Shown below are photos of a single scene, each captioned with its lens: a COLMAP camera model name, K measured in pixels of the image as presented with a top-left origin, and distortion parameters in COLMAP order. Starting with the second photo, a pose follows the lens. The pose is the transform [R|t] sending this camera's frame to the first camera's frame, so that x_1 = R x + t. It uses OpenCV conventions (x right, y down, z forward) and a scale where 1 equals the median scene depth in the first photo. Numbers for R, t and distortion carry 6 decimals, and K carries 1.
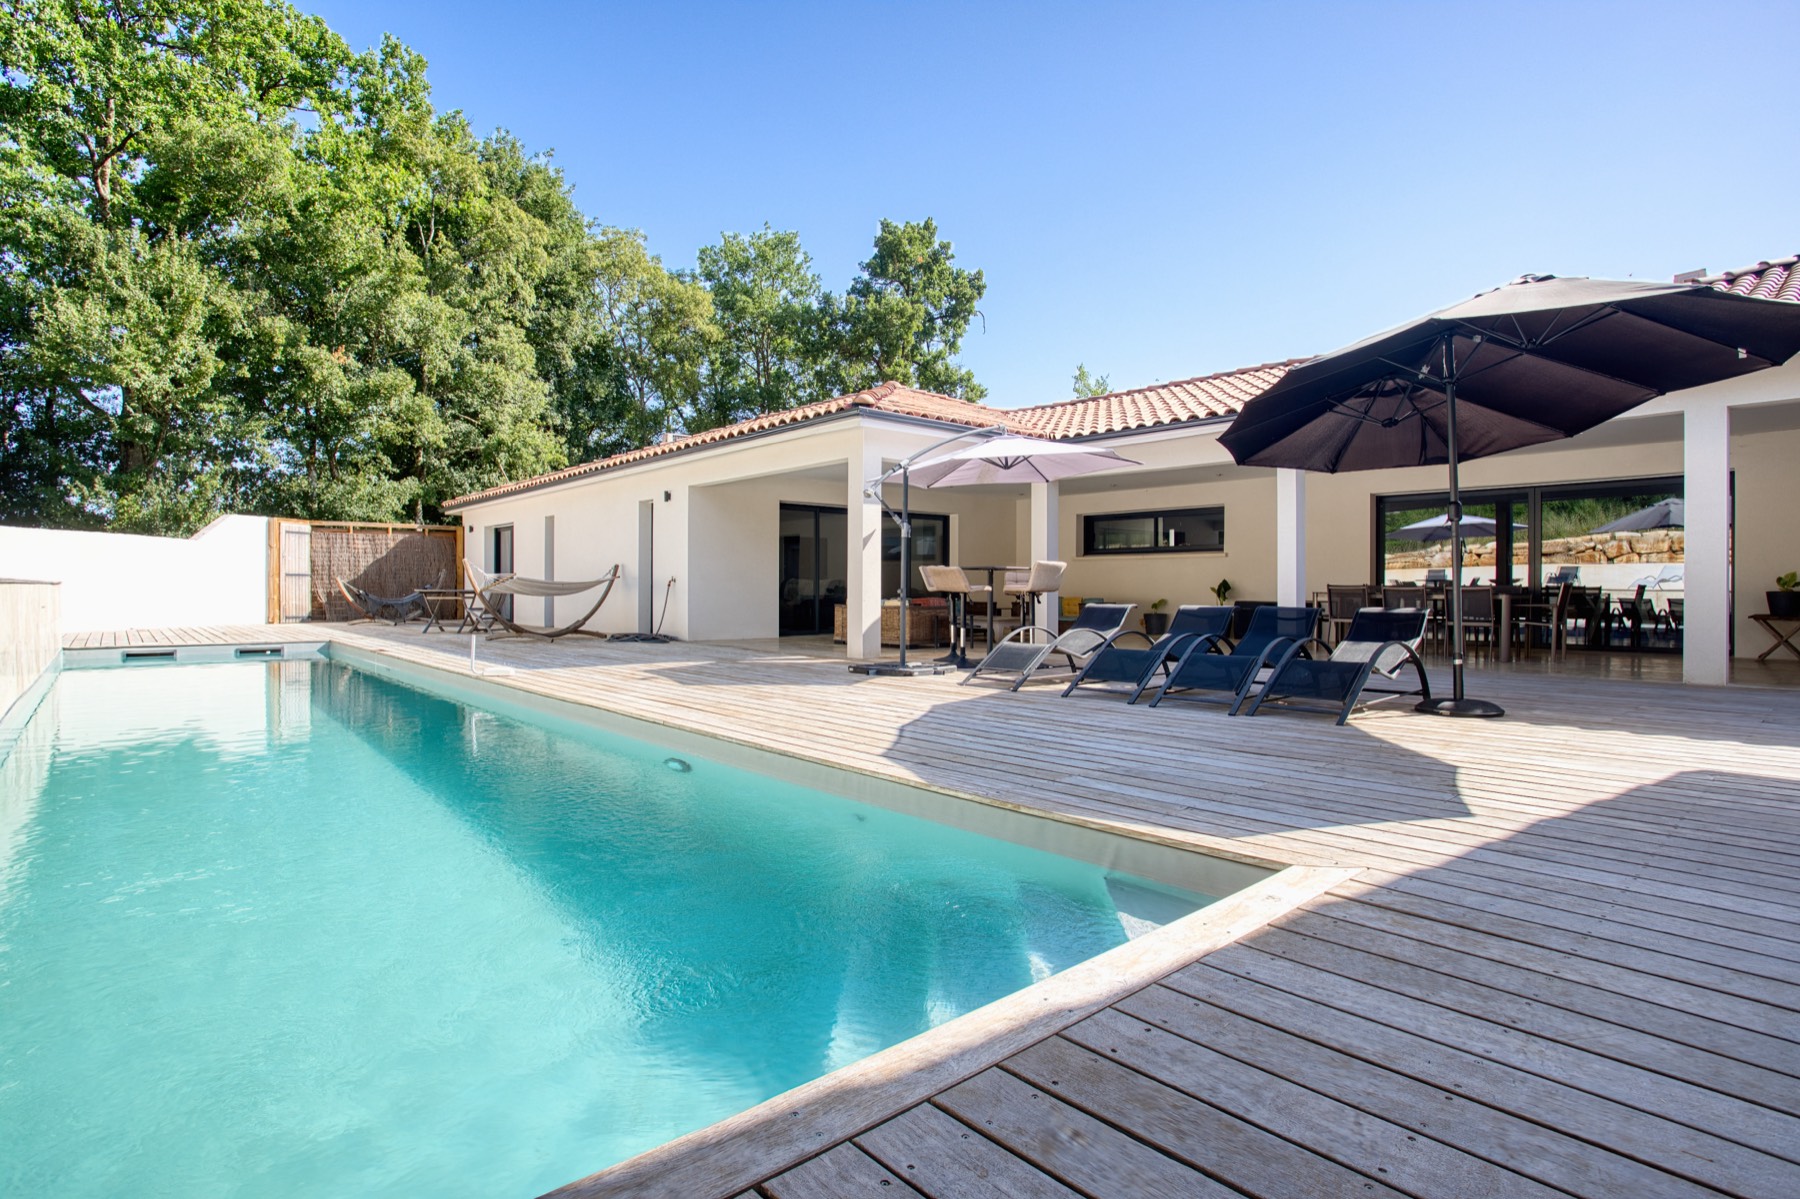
lens RADIAL K [[893.5, 0, 898.2], [0, 893.5, 608.0], [0, 0, 1]] dist [-0.013949, -0.000018]
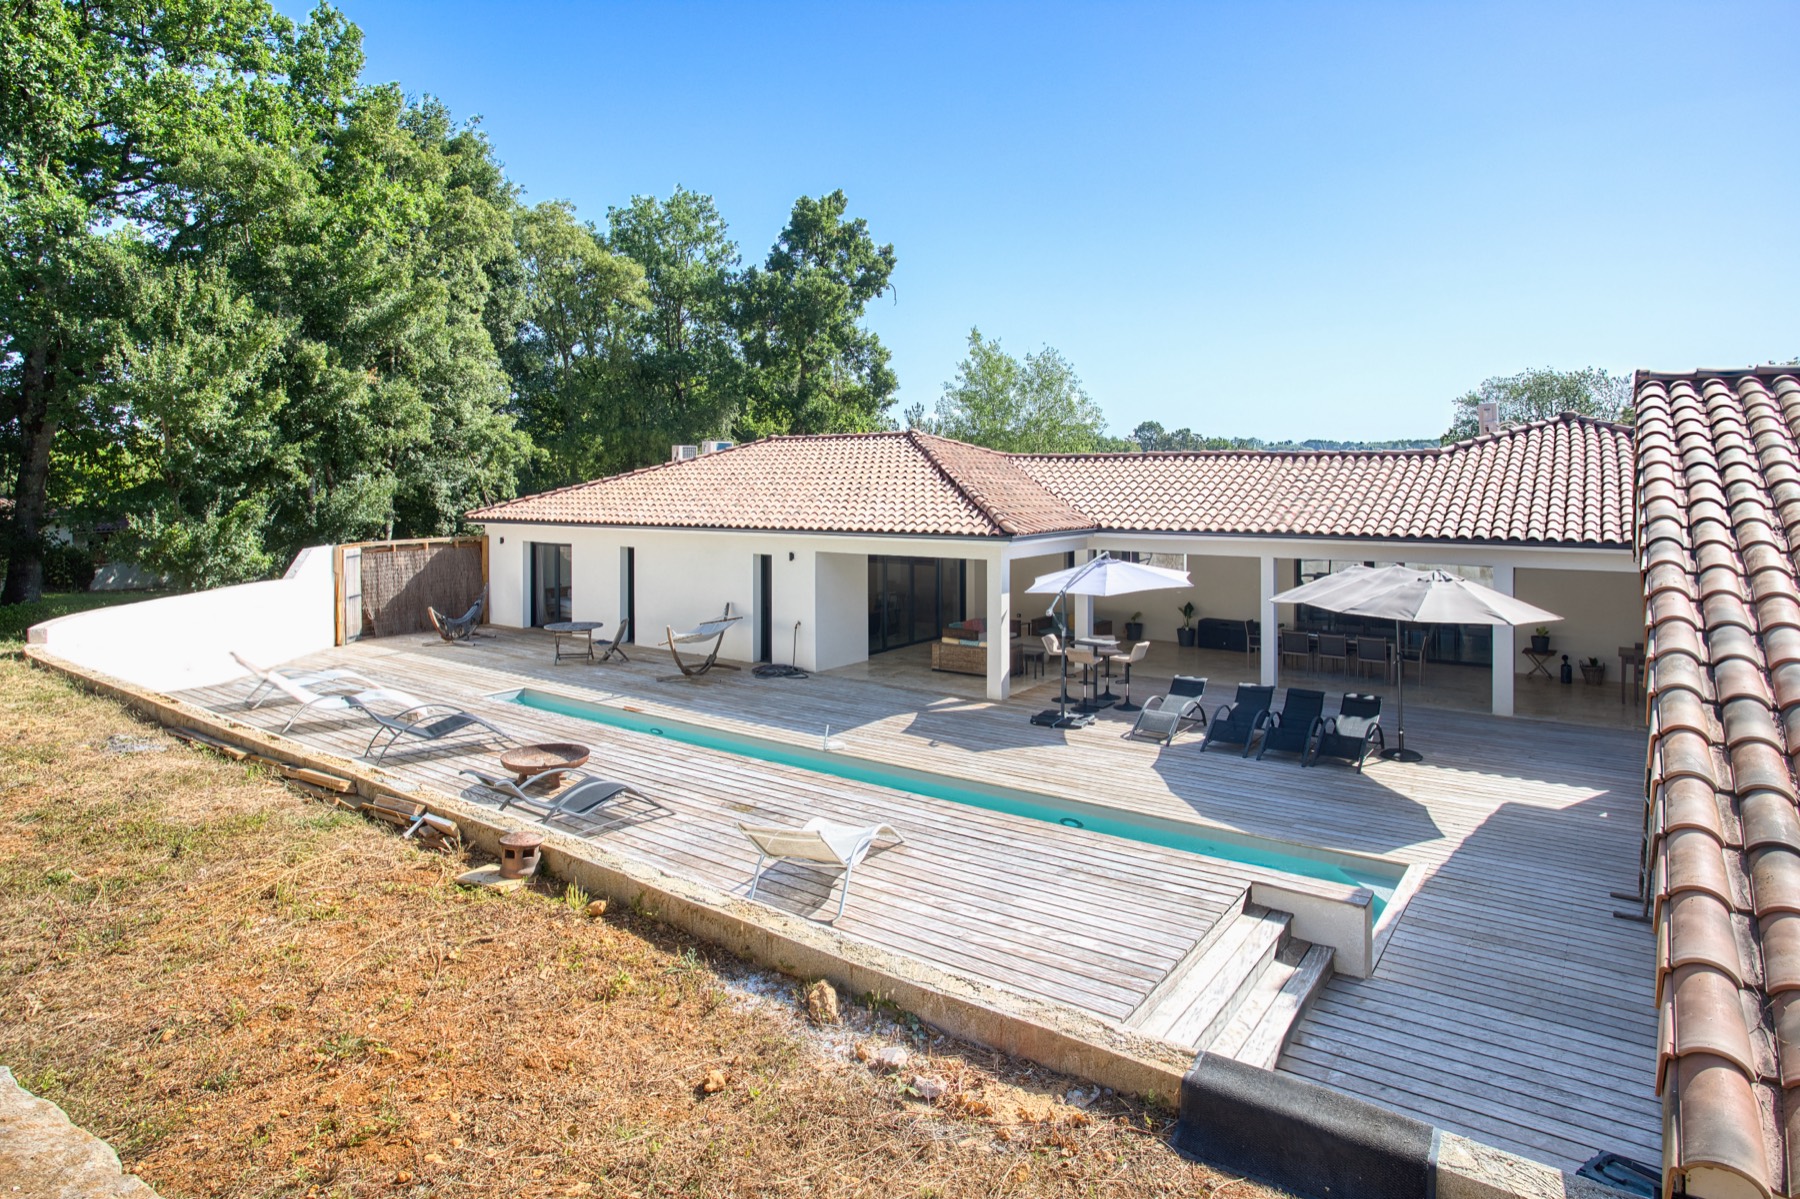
lens RADIAL K [[1018.8, 0, 888.6], [0, 1018.8, 469.8], [0, 0, 1]] dist [-0.006297, 0.000343]
pose [[0.977160, -0.002879, 0.212485, -0.202645], [0.008337, 0.999658, -0.024795, -0.098948], [-0.212341, 0.026000, 0.976850, -0.208798]]
